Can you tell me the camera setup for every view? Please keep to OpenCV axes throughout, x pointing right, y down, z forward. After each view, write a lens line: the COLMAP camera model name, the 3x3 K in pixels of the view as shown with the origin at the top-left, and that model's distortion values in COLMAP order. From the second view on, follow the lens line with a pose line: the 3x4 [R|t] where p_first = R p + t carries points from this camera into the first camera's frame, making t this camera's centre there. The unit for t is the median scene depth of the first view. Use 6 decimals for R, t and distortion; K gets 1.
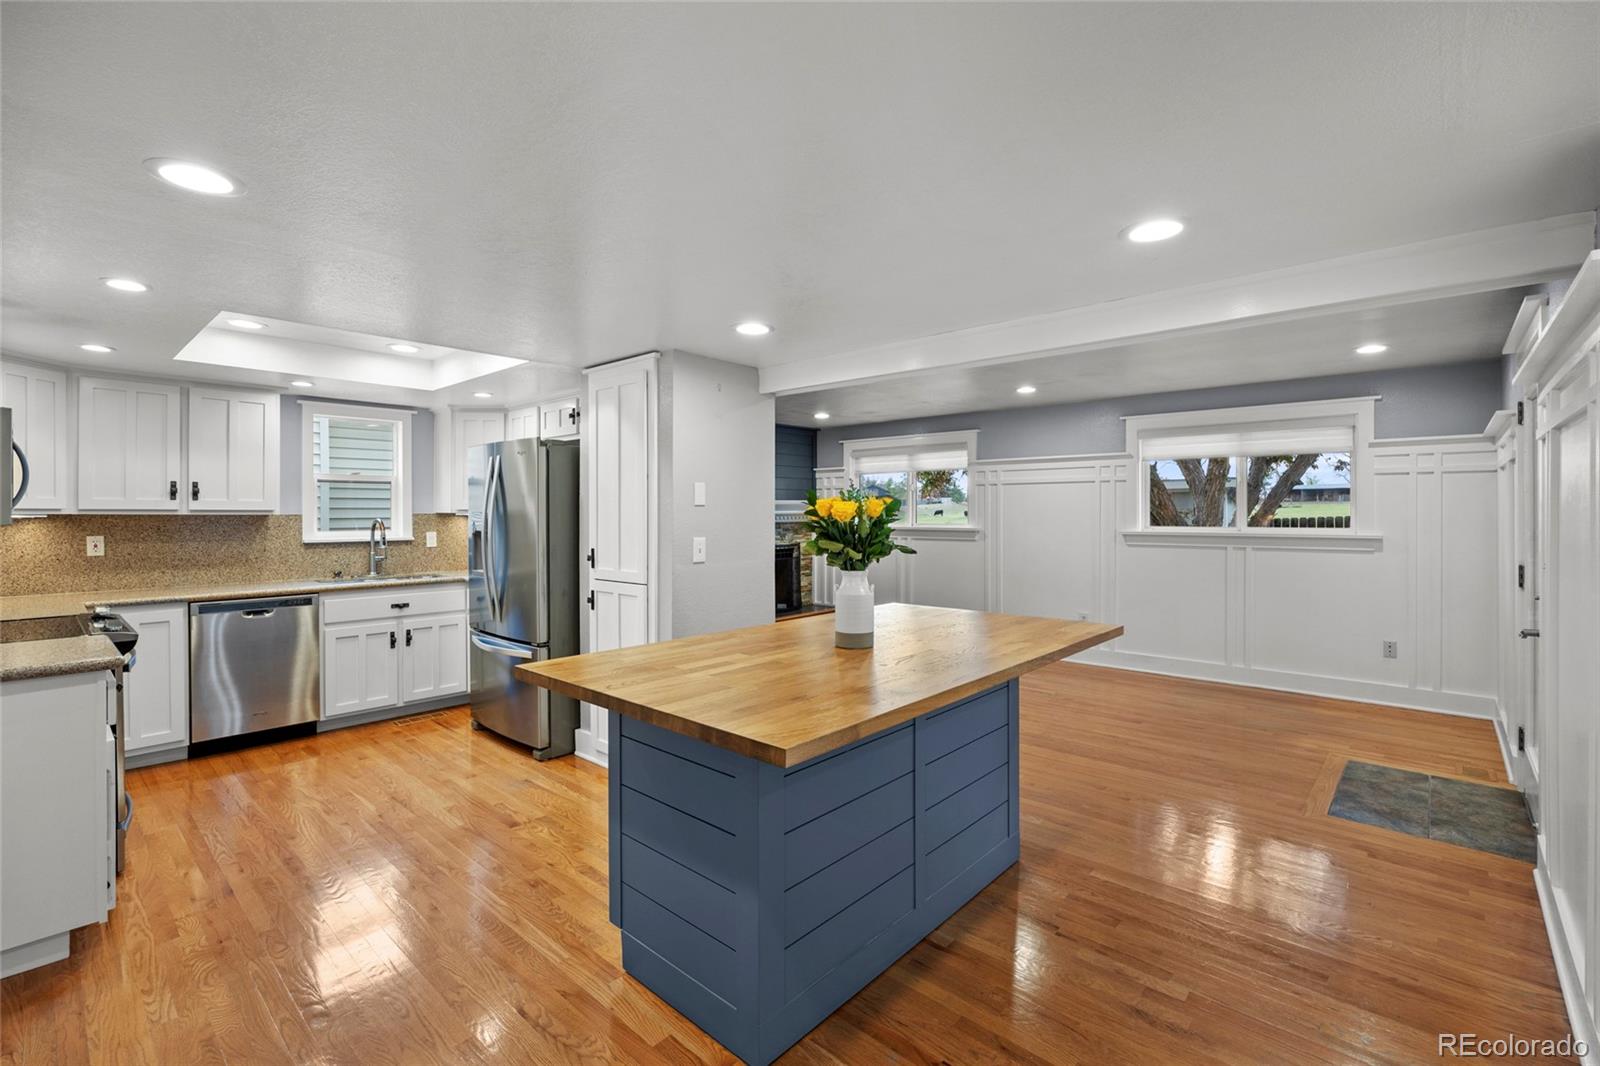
lens RADIAL K [[724.5, 0, 795.3], [0, 724.5, 517.1], [0, 0, 1]] dist [-0.001958, -0.000018]
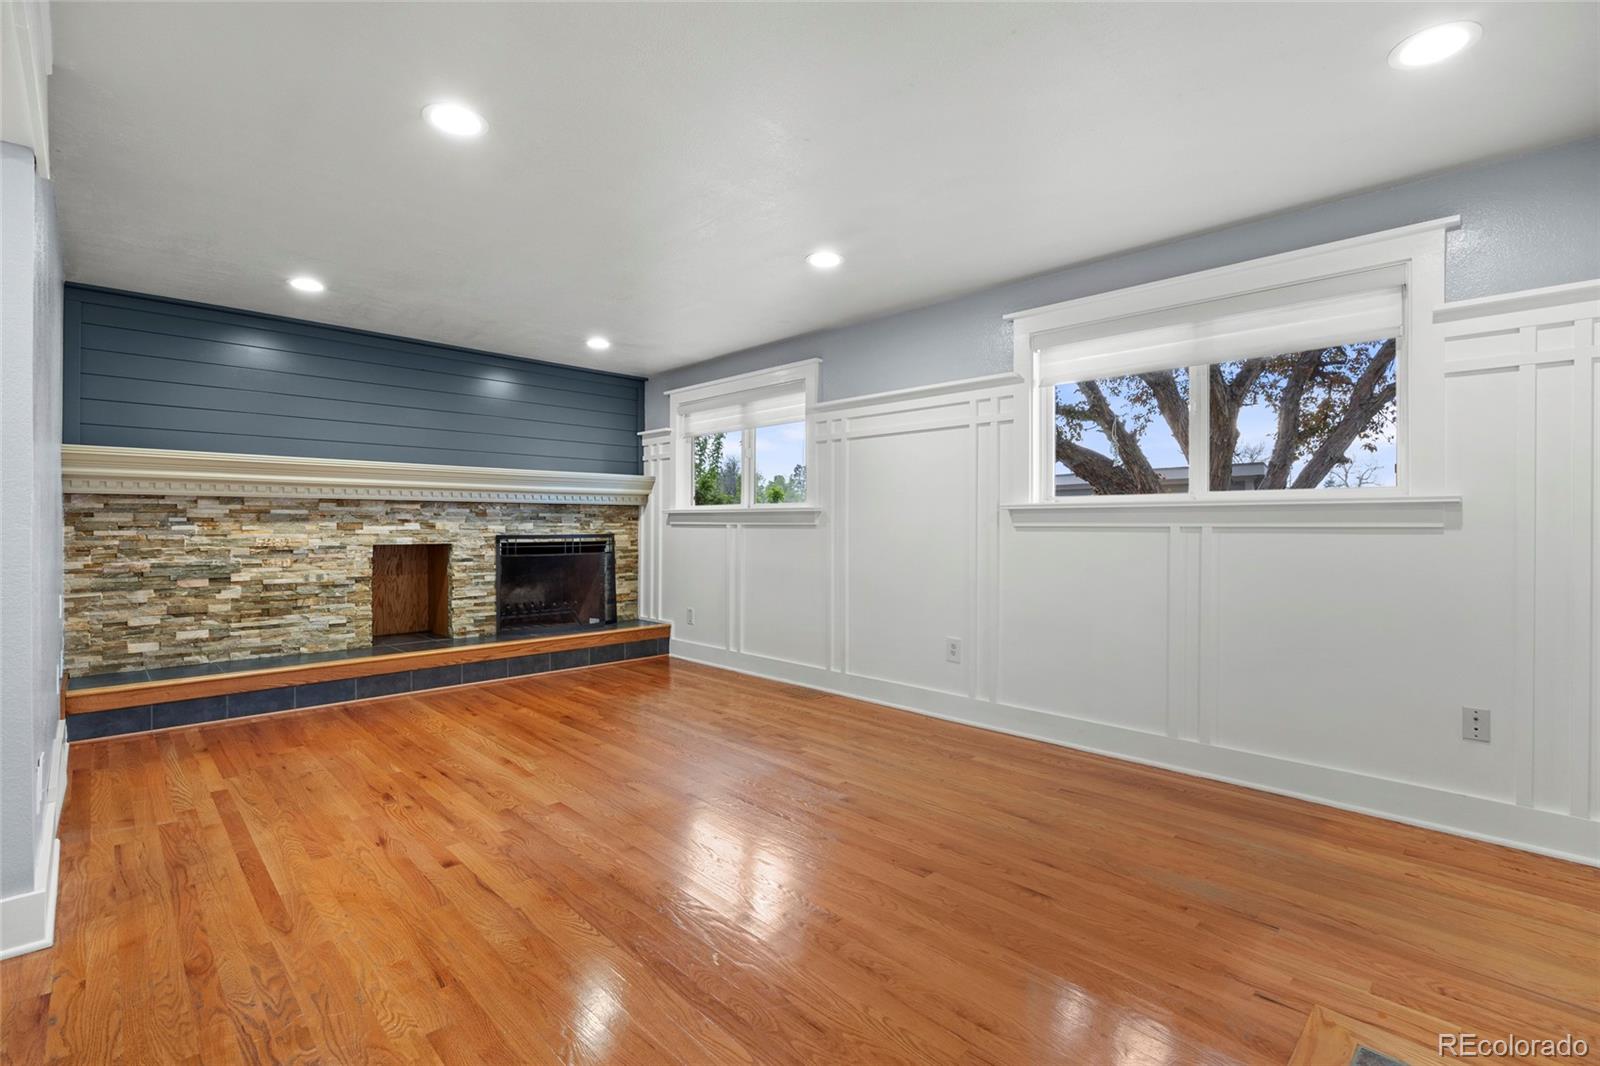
lens RADIAL K [[724.5, 0, 800.7], [0, 724.5, 531.1], [0, 0, 1]] dist [-0.001958, -0.000018]
pose [[0.997946, 0.005804, -0.063800, 0.276086], [-0.005903, 0.999982, -0.001366, 0.037695], [0.063791, 0.001740, 0.997962, 0.335925]]
